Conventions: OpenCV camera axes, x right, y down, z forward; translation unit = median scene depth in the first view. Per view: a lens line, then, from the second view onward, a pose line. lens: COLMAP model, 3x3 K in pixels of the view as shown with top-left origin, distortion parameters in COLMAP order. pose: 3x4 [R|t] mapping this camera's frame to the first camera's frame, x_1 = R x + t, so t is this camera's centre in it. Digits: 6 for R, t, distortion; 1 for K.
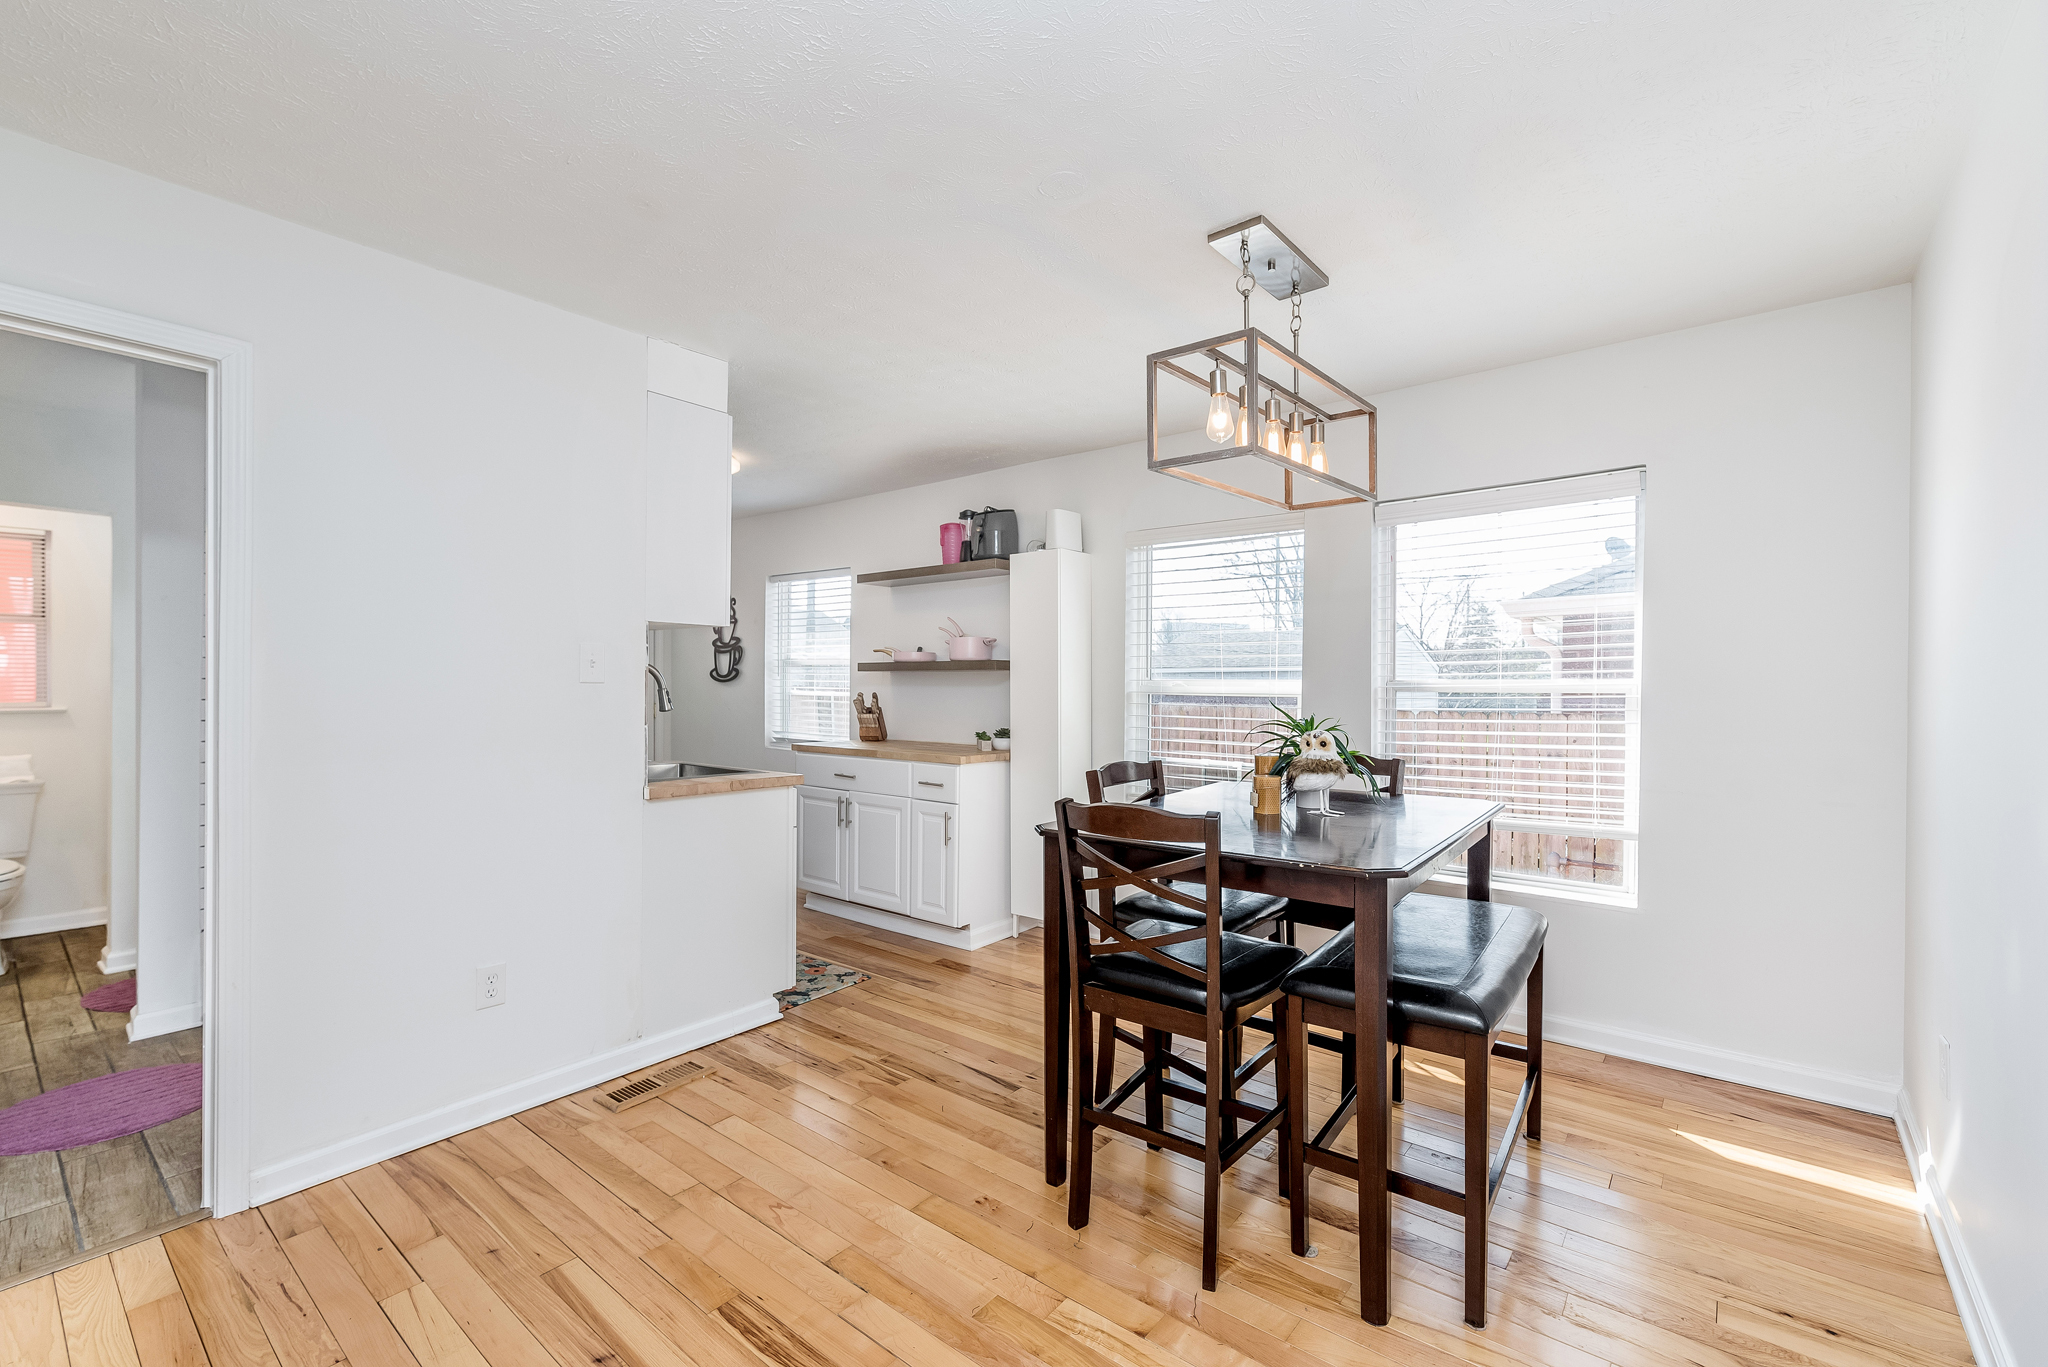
lens RADIAL K [[890.6, 0, 986.0], [0, 890.6, 683.3], [0, 0, 1]] dist [0.001322, 0.000237]
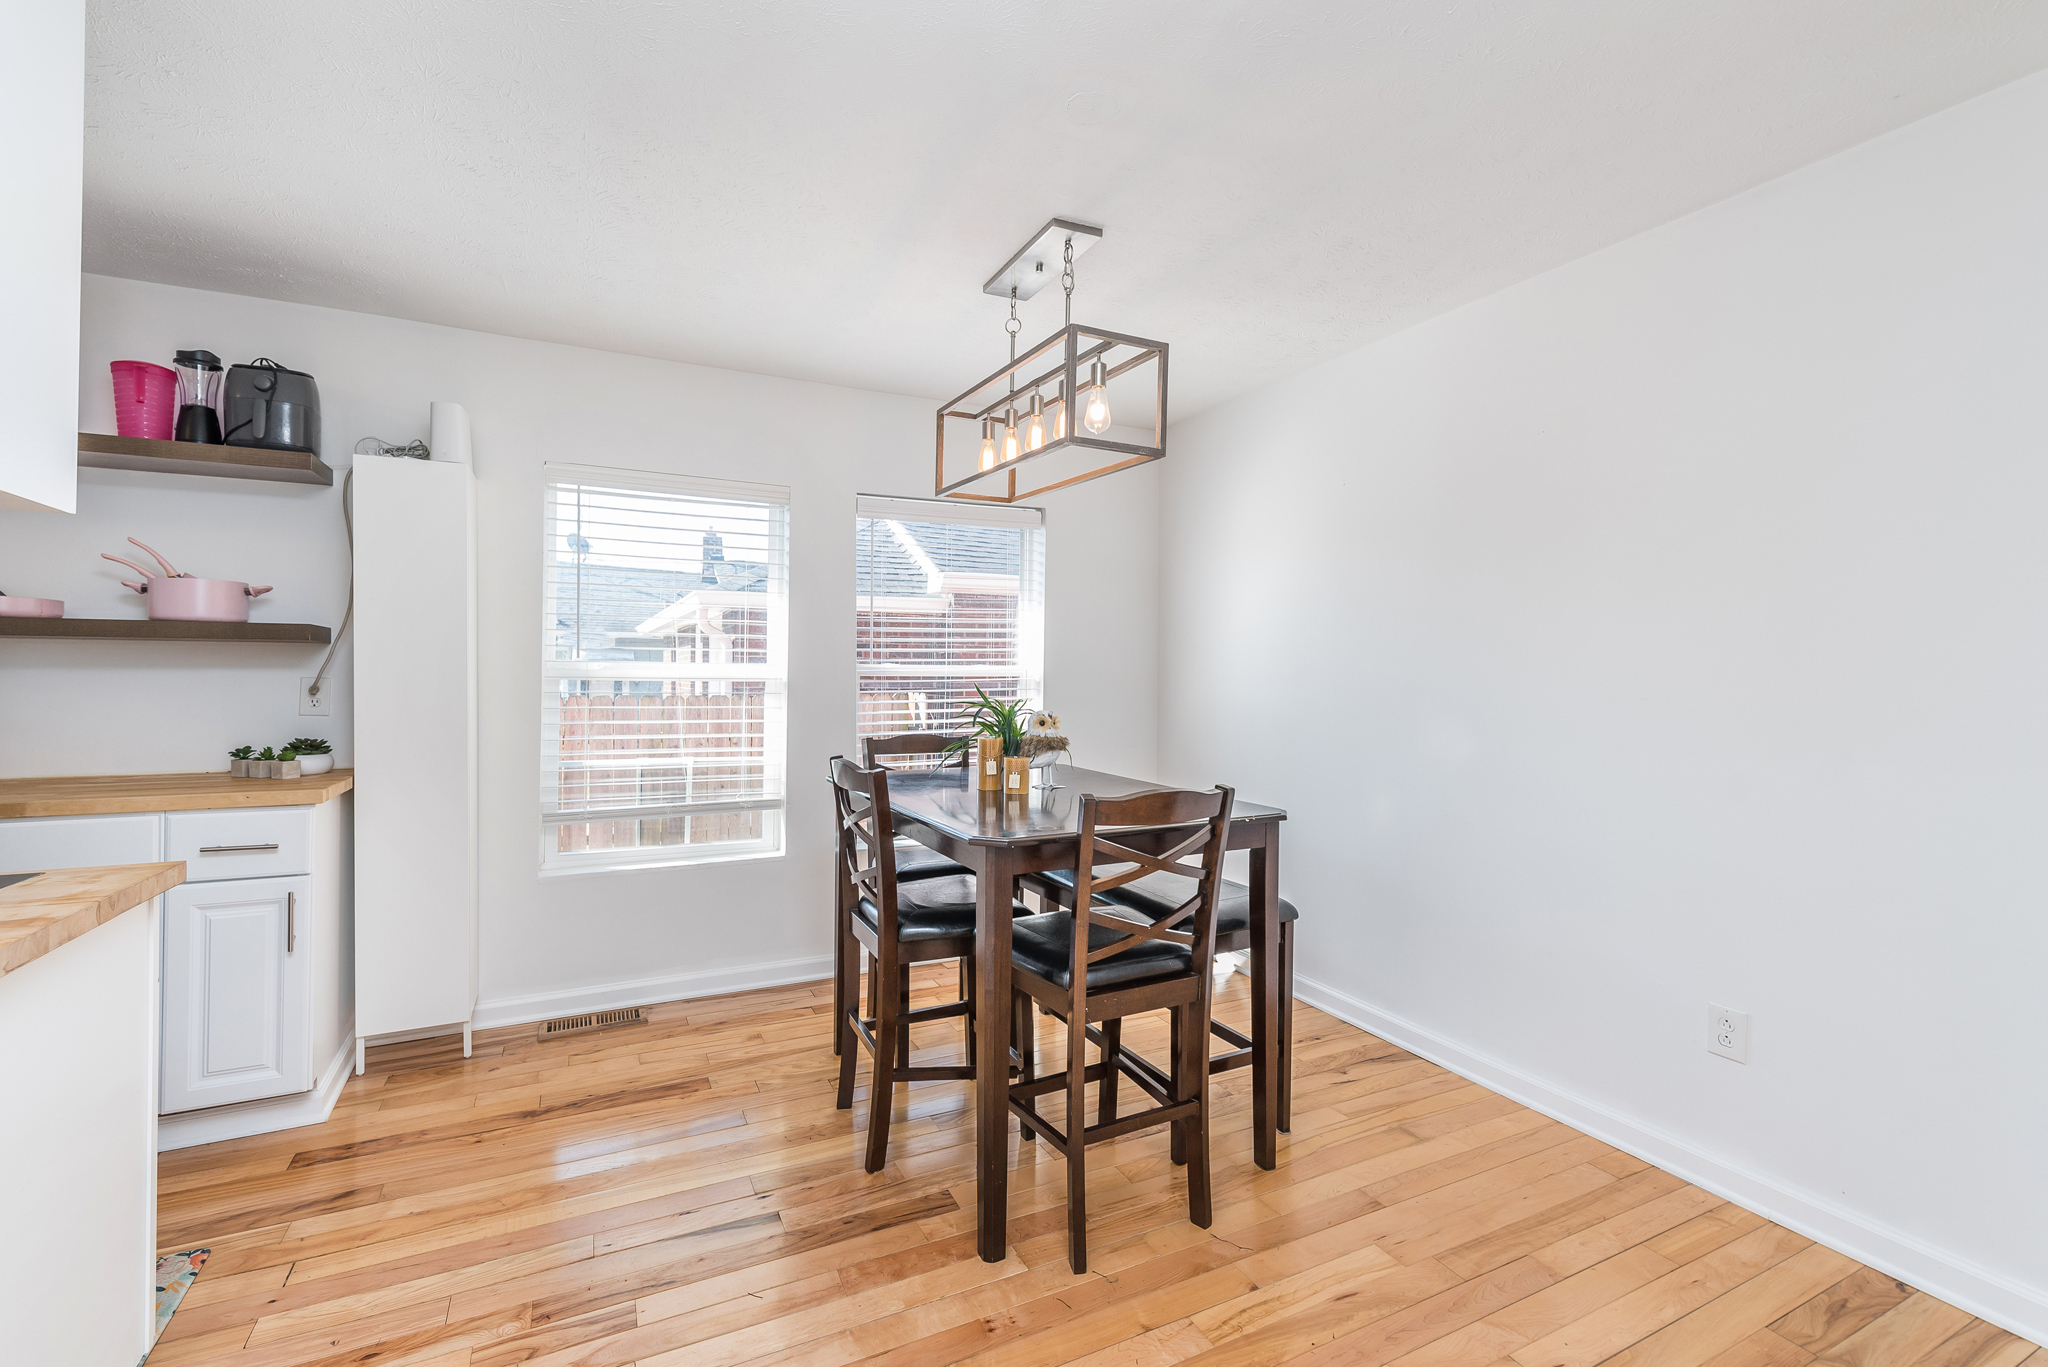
lens RADIAL K [[894.2, 0, 1022.4], [0, 894.2, 666.9], [0, 0, 1]] dist [0.000117, -0.000034]
pose [[0.393135, 0.007989, 0.919446, -0.429005], [-0.004824, 0.999966, -0.006626, 0.005014], [-0.919468, -0.001831, 0.393160, 0.398587]]
